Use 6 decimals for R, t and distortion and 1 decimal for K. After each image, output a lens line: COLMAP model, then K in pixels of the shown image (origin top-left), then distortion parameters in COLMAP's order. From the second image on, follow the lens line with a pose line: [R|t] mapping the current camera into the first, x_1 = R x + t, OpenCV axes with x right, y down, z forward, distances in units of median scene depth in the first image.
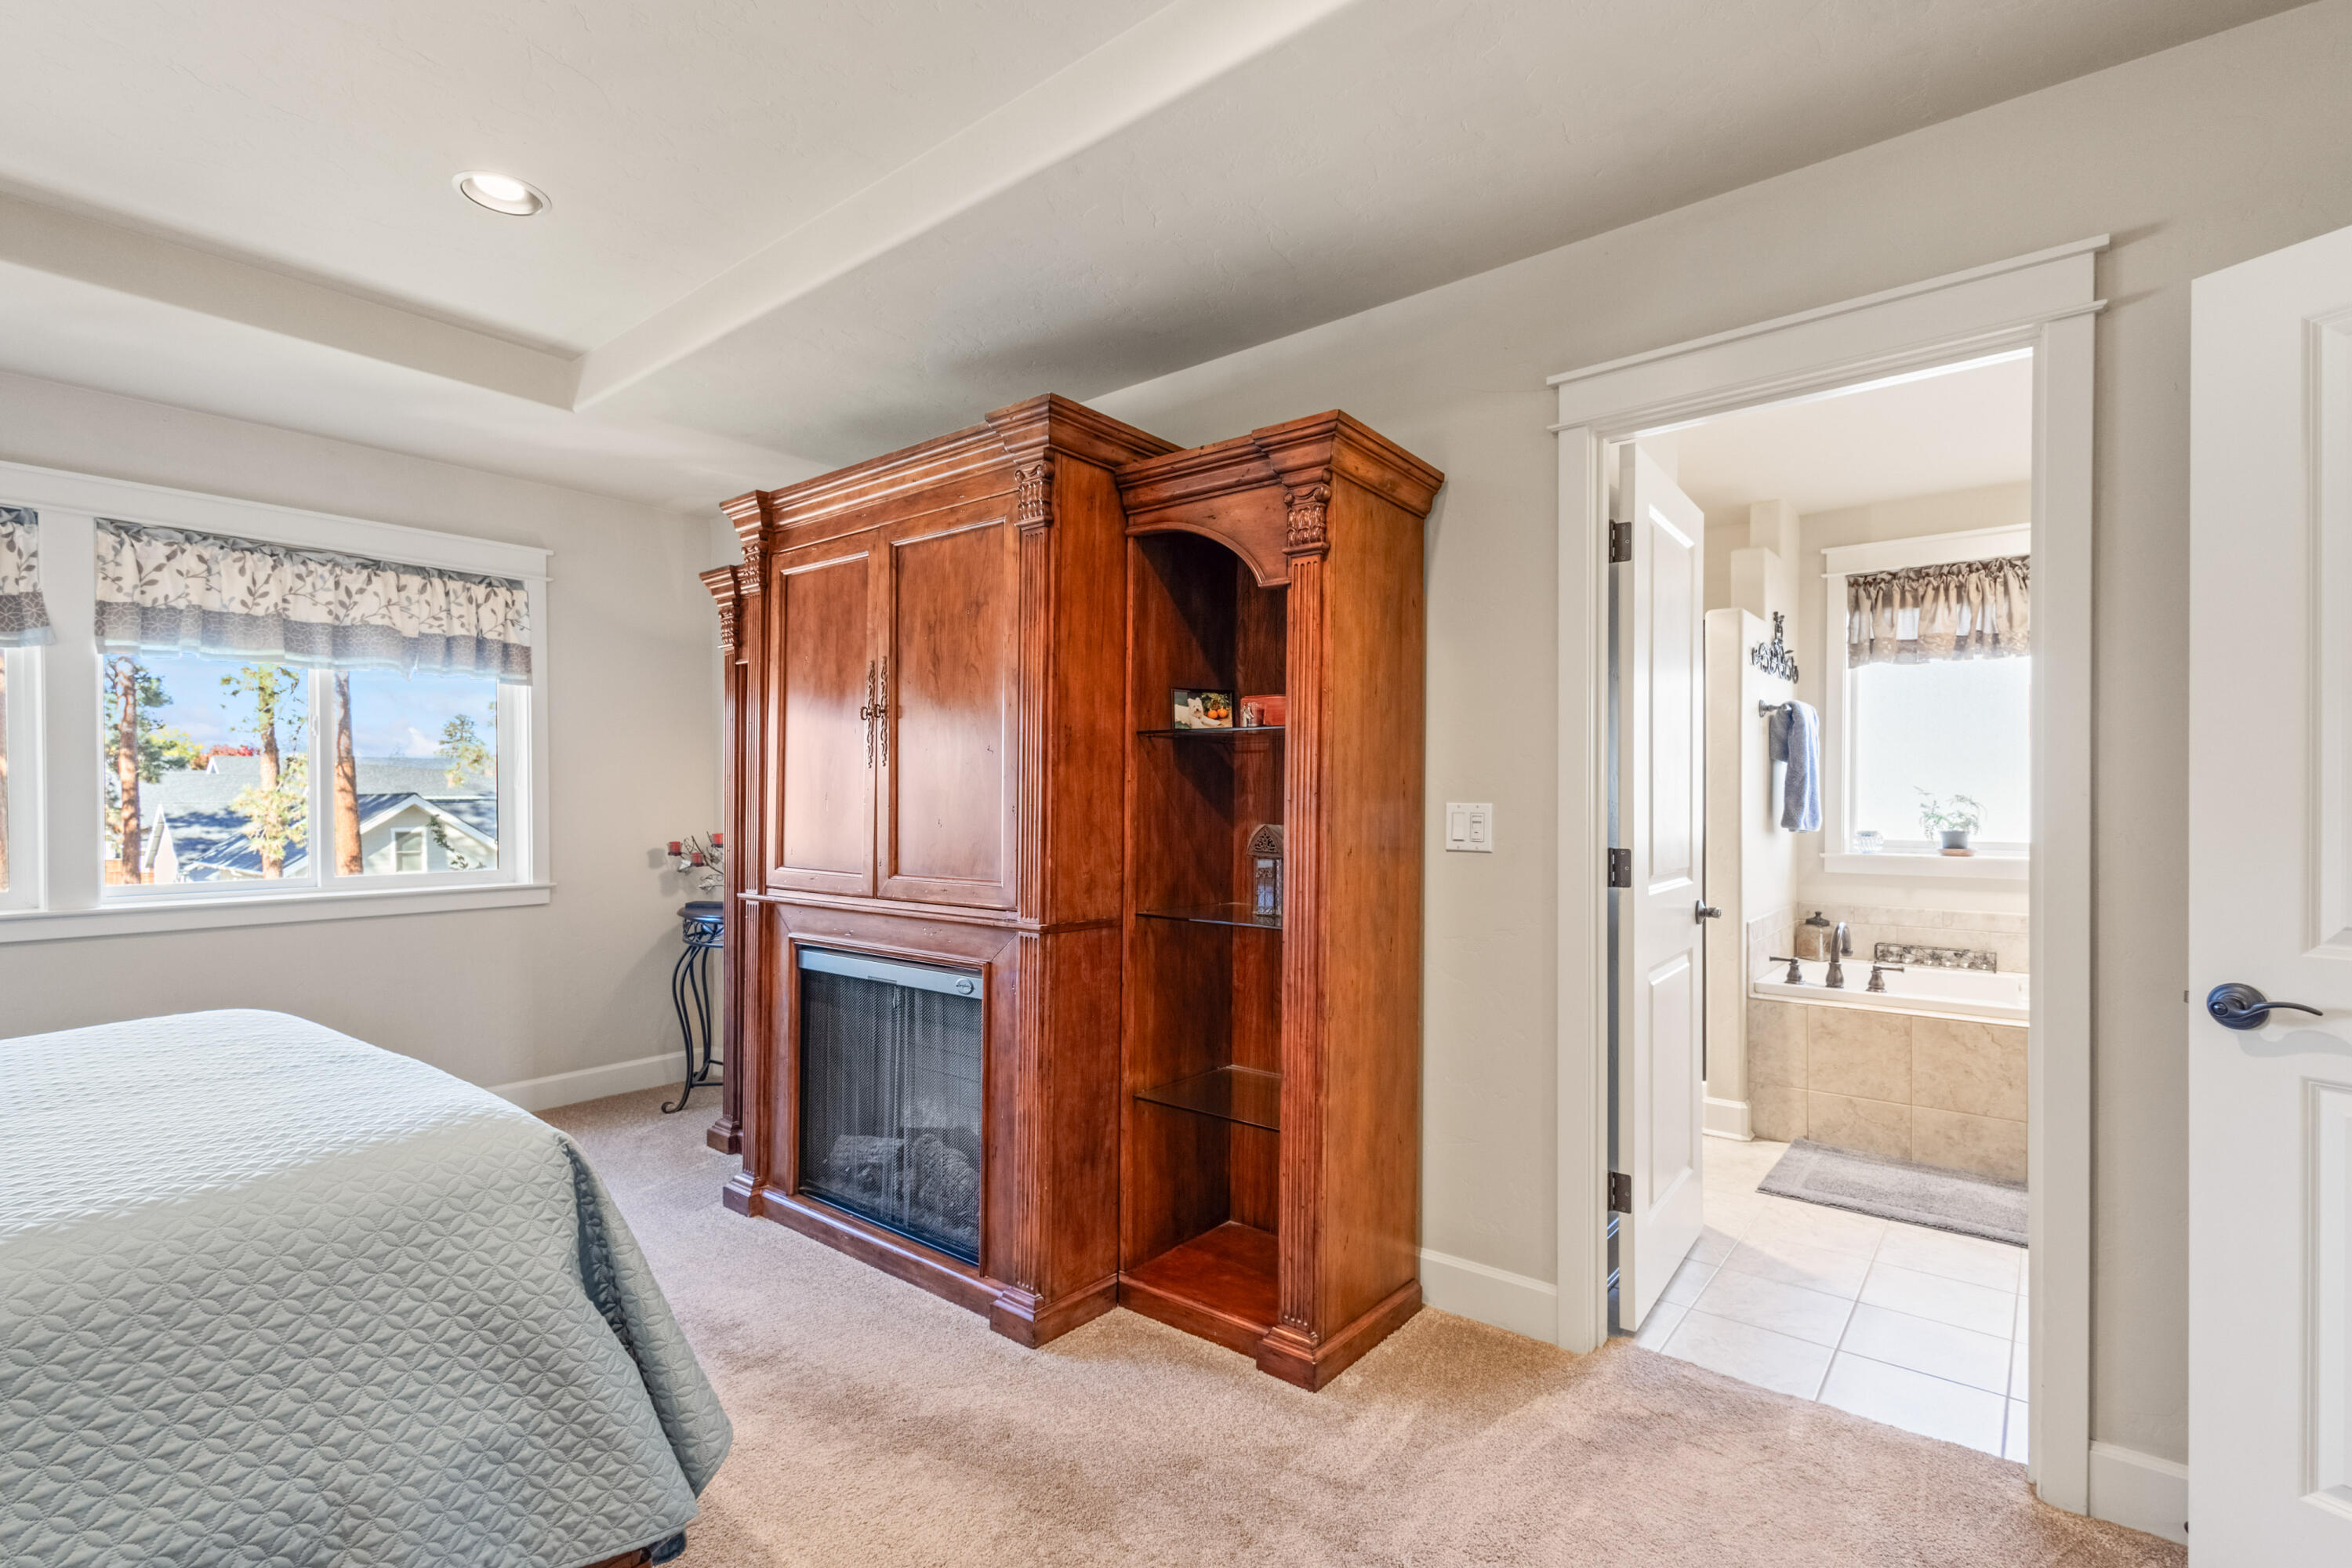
lens RADIAL K [[1080.9, 0, 1176.0], [0, 1080.9, 808.1], [0, 0, 1]] dist [0.011385, -0.000519]
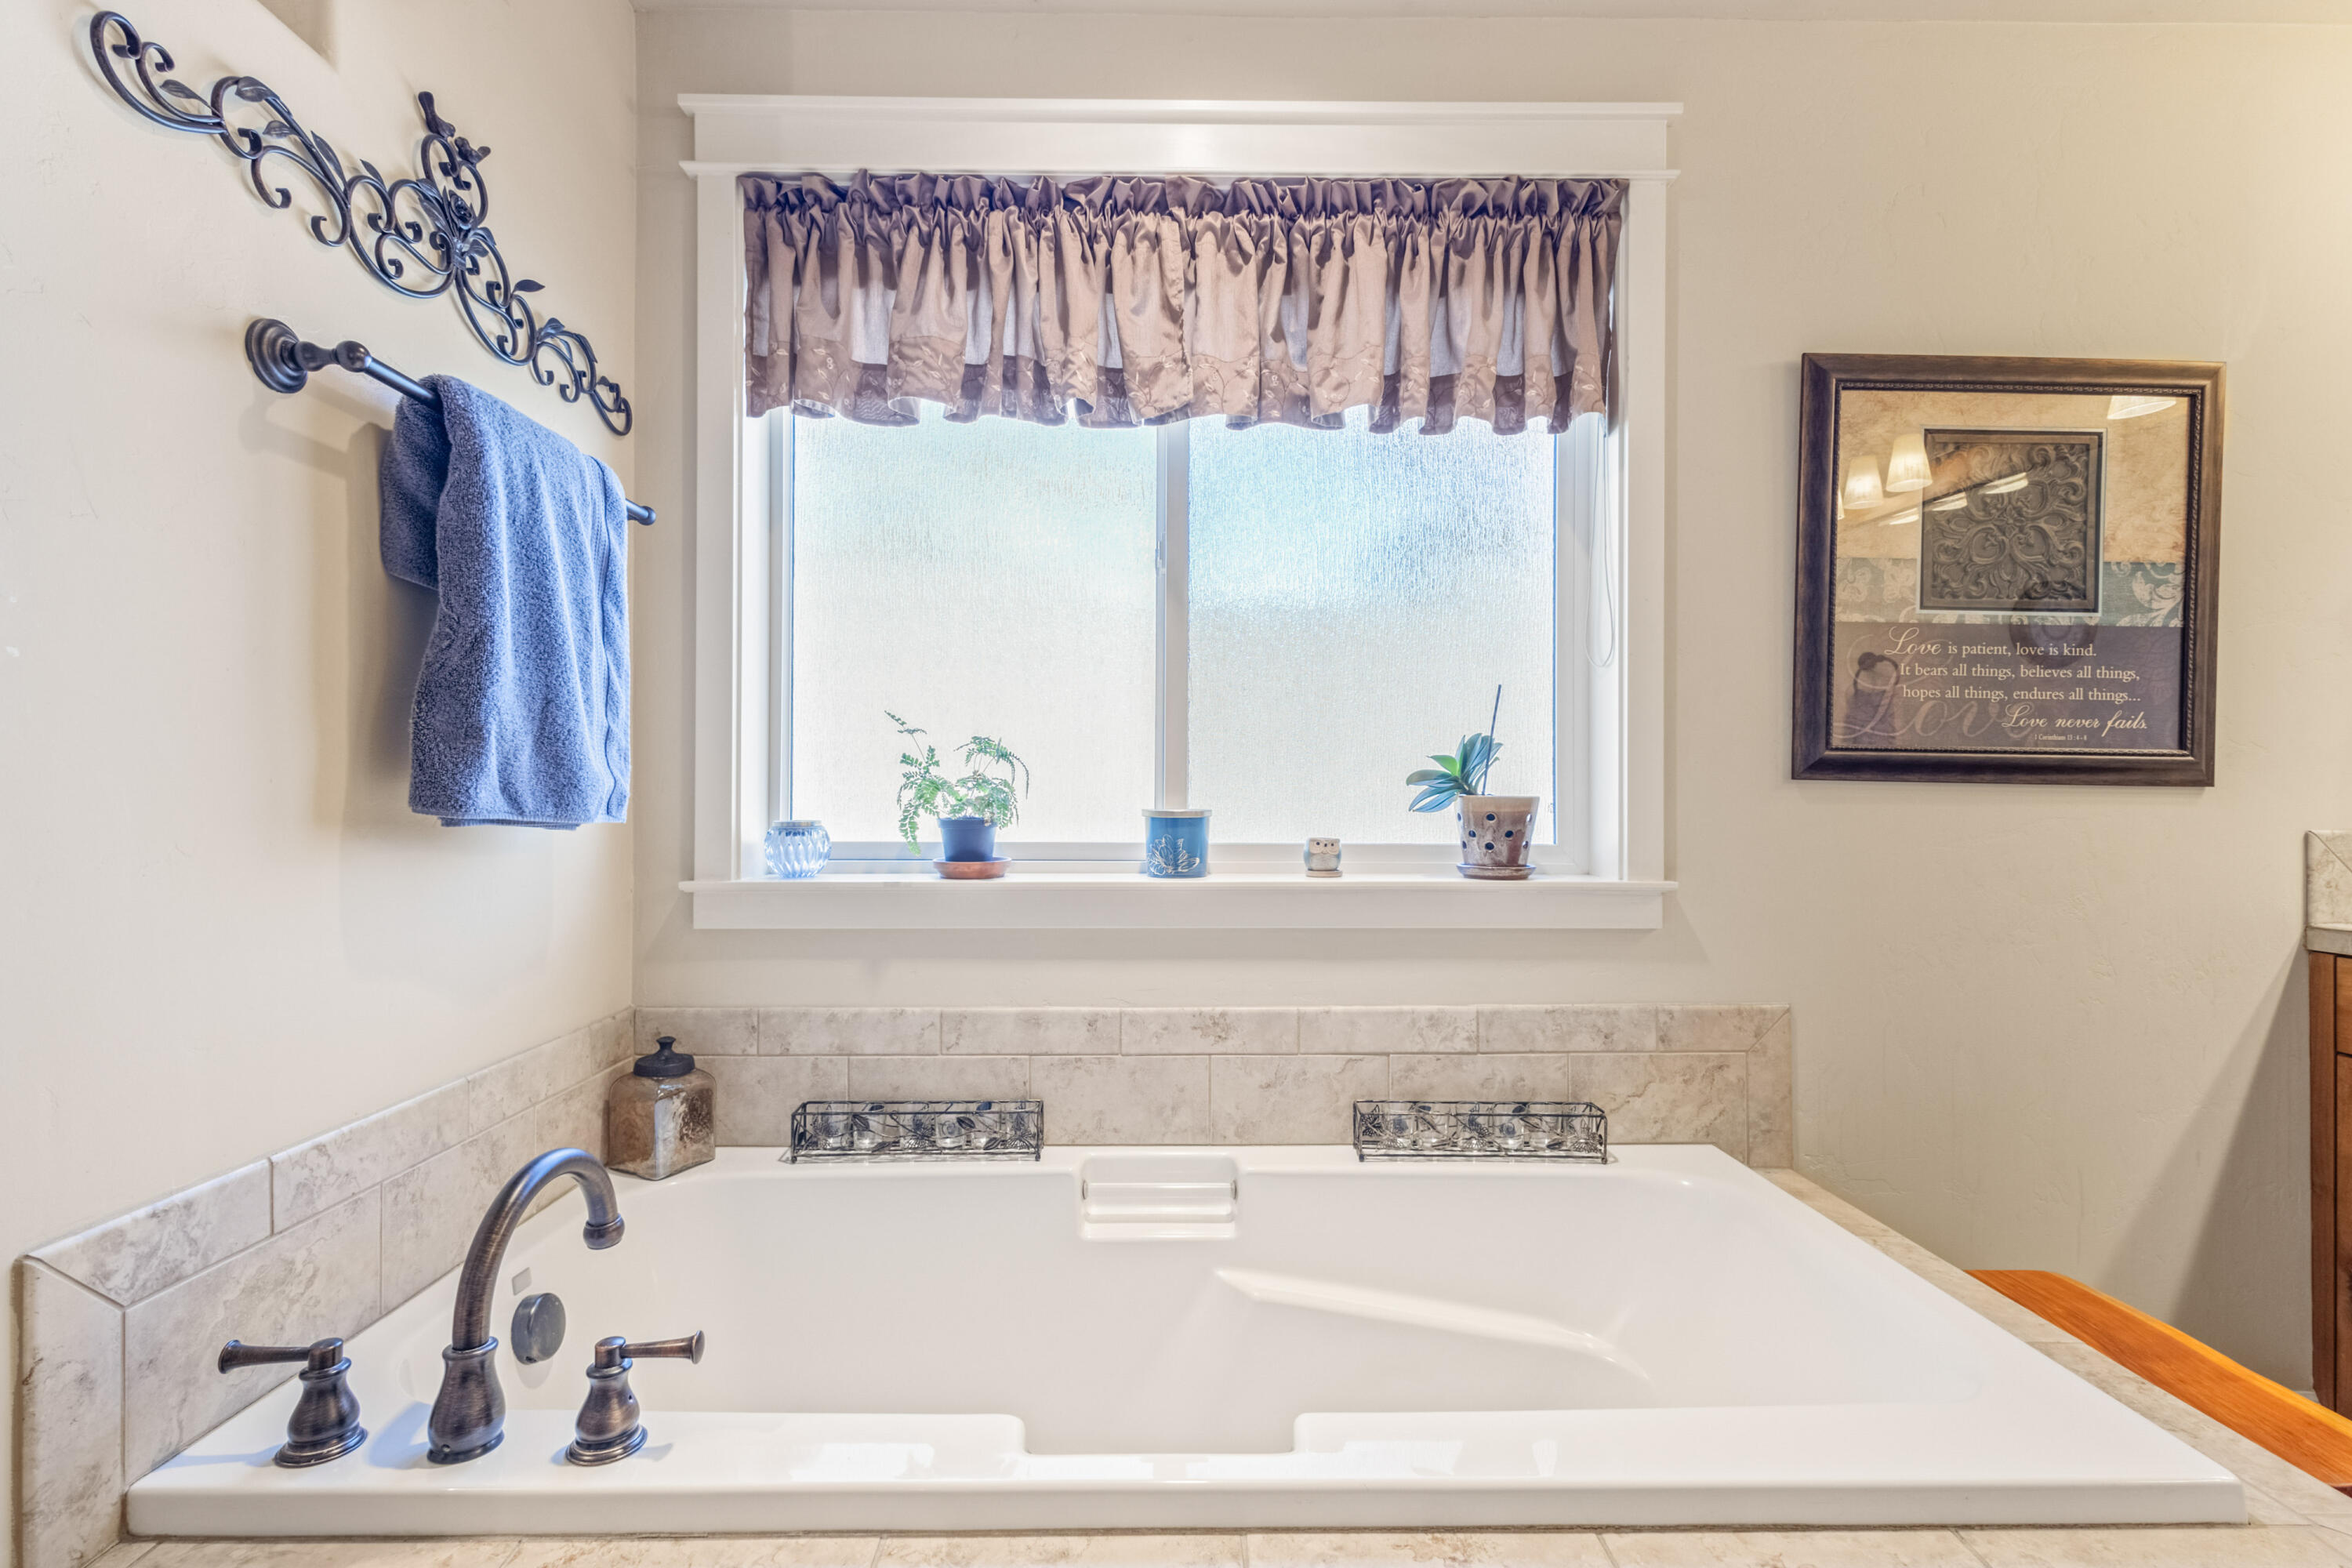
lens RADIAL K [[1080.9, 0, 1168.3], [0, 1080.9, 791.7], [0, 0, 1]] dist [0.011385, -0.000519]
pose [[0.769609, 0.005888, 0.638488, 0.499774], [0.003663, 0.999900, -0.013636, 0.016122], [-0.638504, 0.012834, 0.769511, 0.614876]]
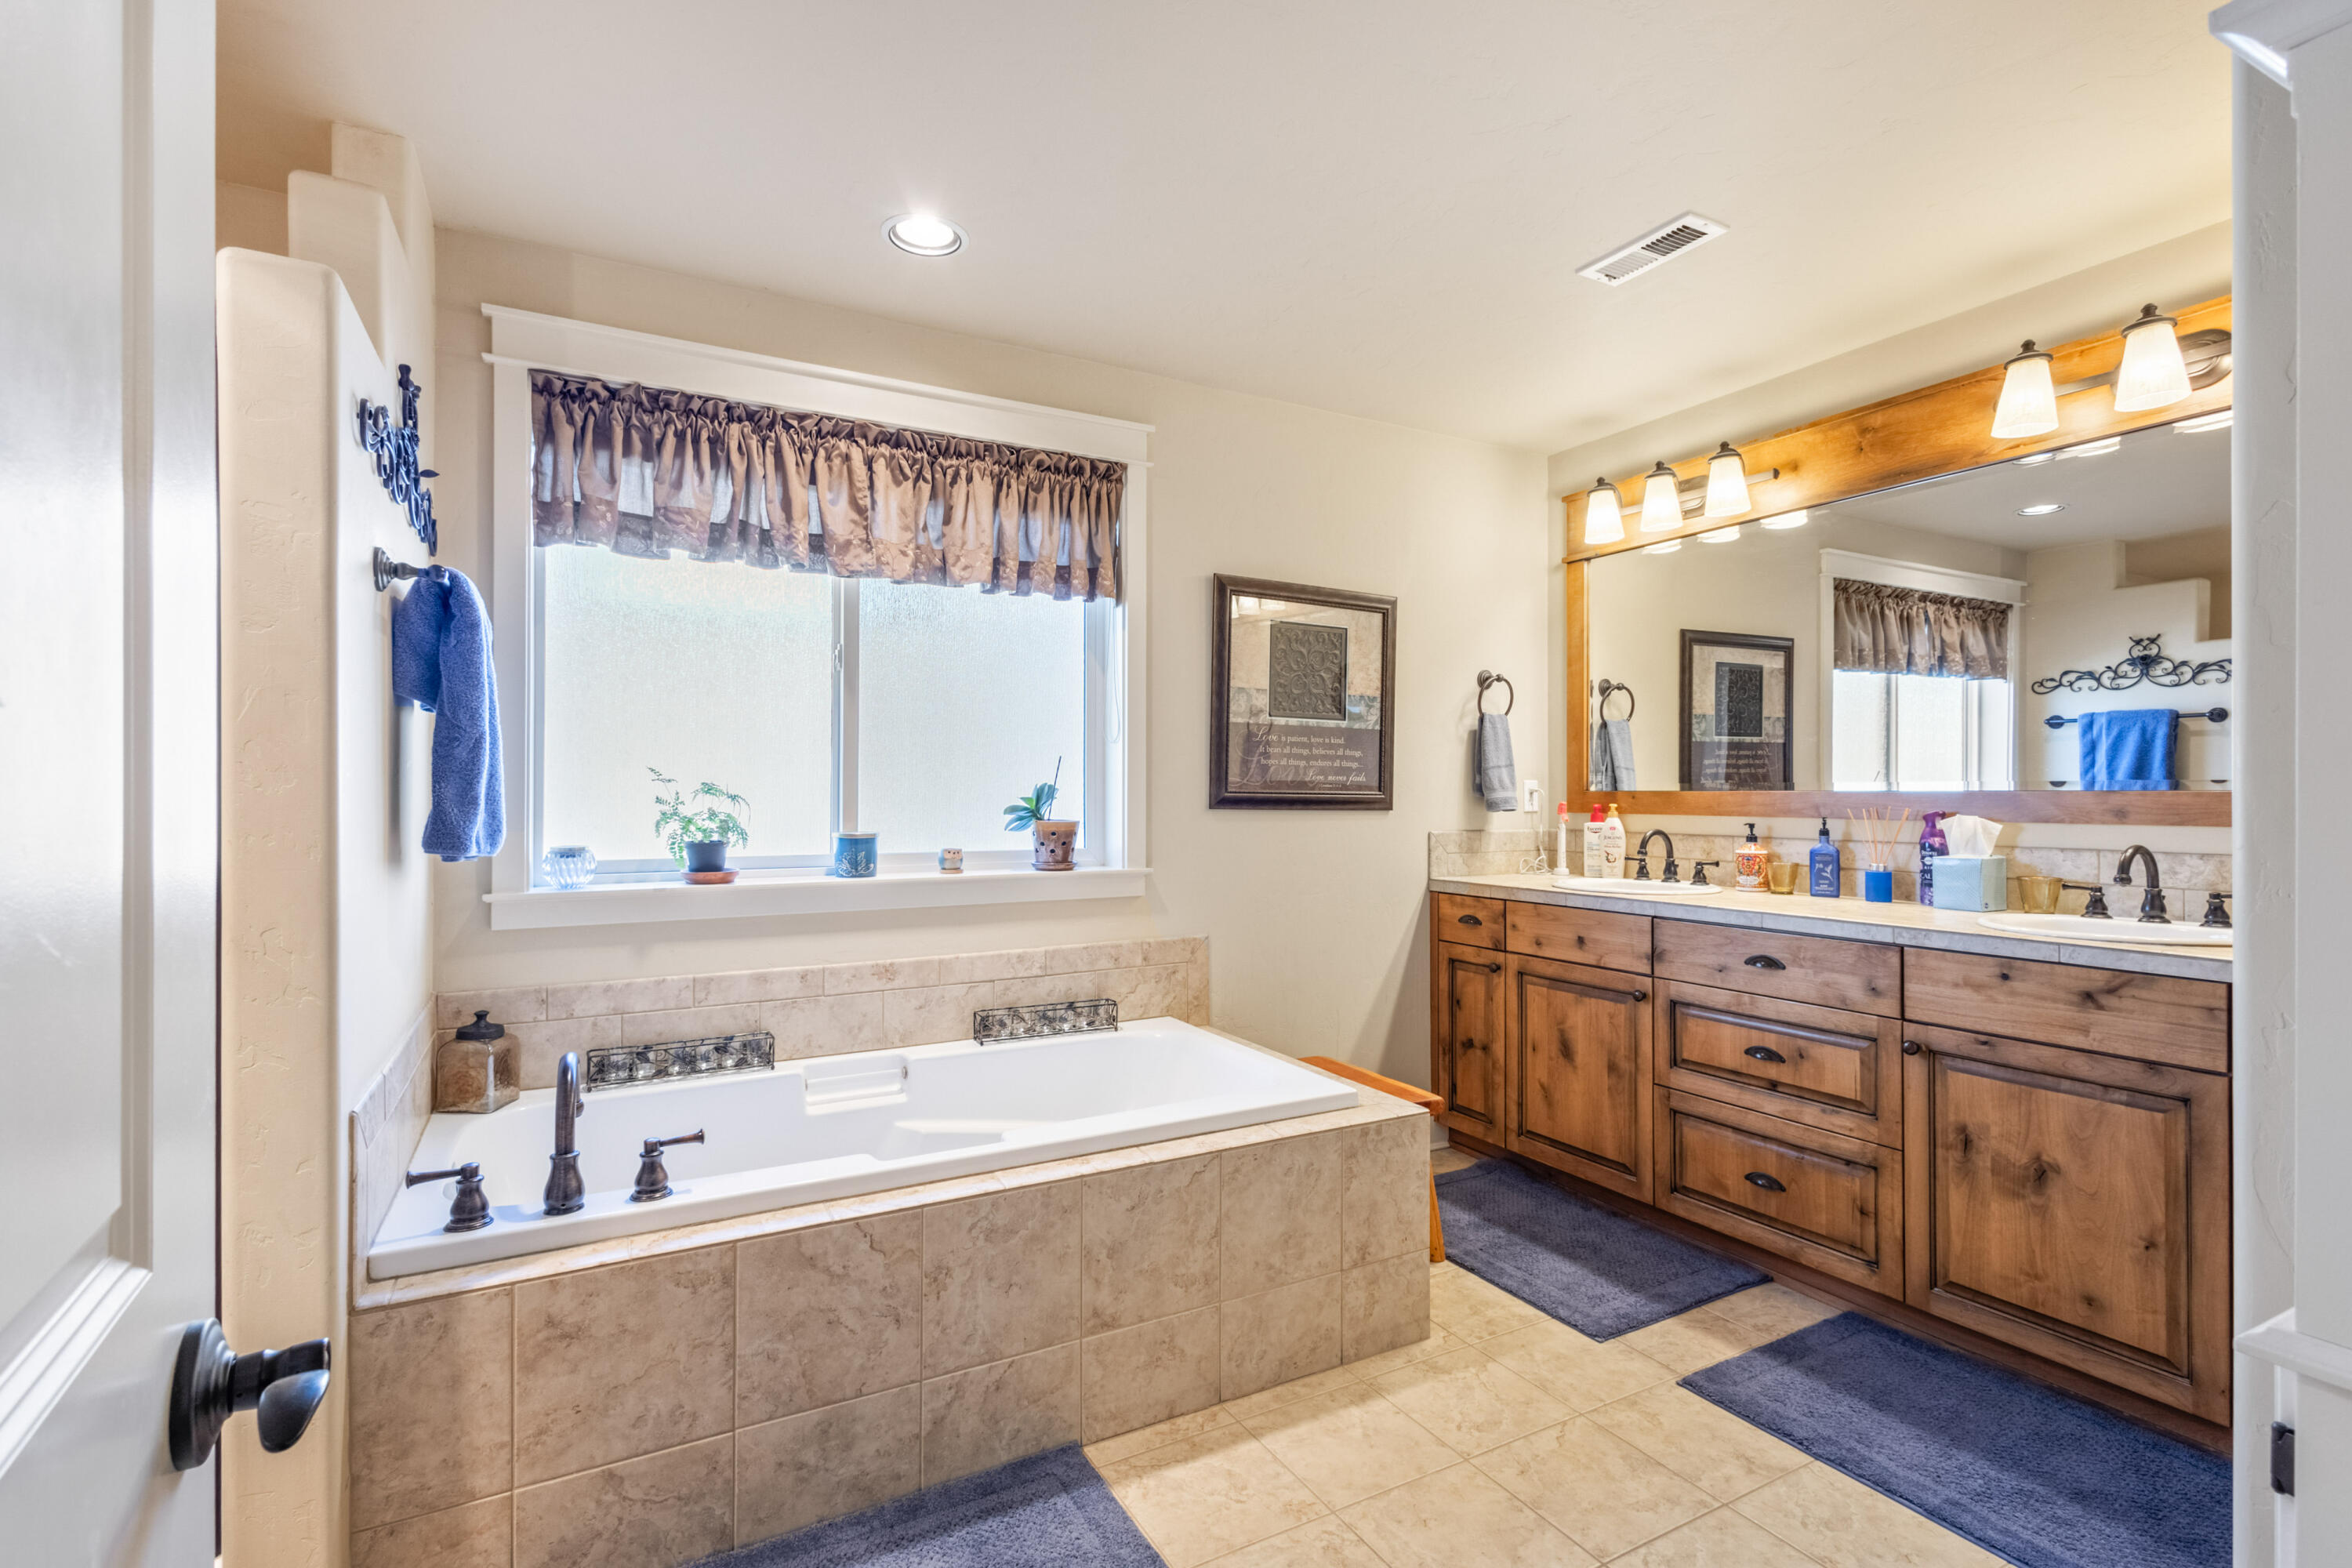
lens RADIAL K [[1080.9, 0, 1173.4], [0, 1080.9, 789.2], [0, 0, 1]] dist [0.011385, -0.000519]
pose [[0.381130, 0.001868, 0.924520, 0.252289], [0.007940, 0.999954, -0.005294, -0.003278], [-0.924488, 0.009359, 0.381097, 0.521489]]
